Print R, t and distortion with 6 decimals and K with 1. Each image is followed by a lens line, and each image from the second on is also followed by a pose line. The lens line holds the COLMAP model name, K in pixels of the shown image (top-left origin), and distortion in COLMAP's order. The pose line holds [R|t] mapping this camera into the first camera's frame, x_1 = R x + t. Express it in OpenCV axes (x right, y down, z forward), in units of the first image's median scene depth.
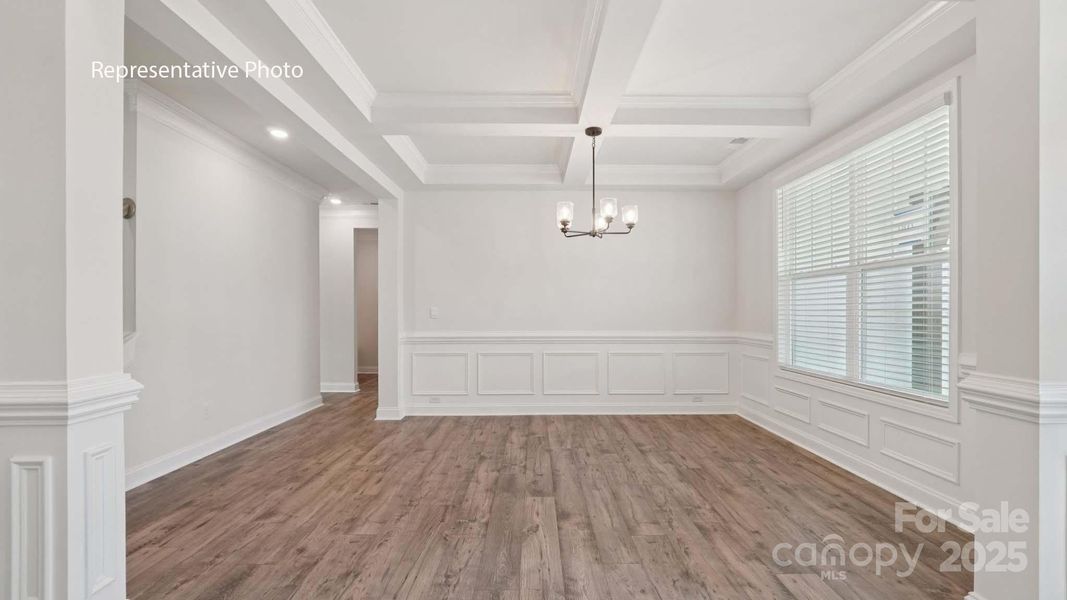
lens RADIAL K [[453.0, 0, 537.3], [0, 453.0, 307.8], [0, 0, 1]] dist [-0.015280, 0.004689]
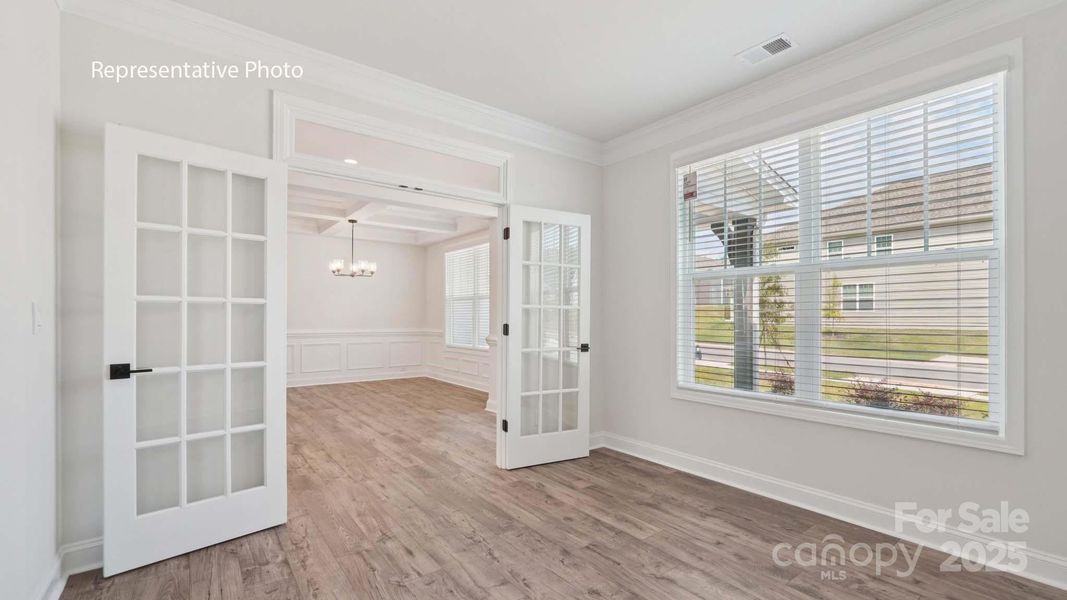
lens RADIAL K [[453.0, 0, 535.5], [0, 453.0, 308.6], [0, 0, 1]] dist [-0.015280, 0.004689]
pose [[0.798773, 0.005791, 0.601605, -0.335712], [-0.007925, 0.999968, 0.000895, -0.032449], [-0.601581, -0.005483, 0.798793, -0.805028]]
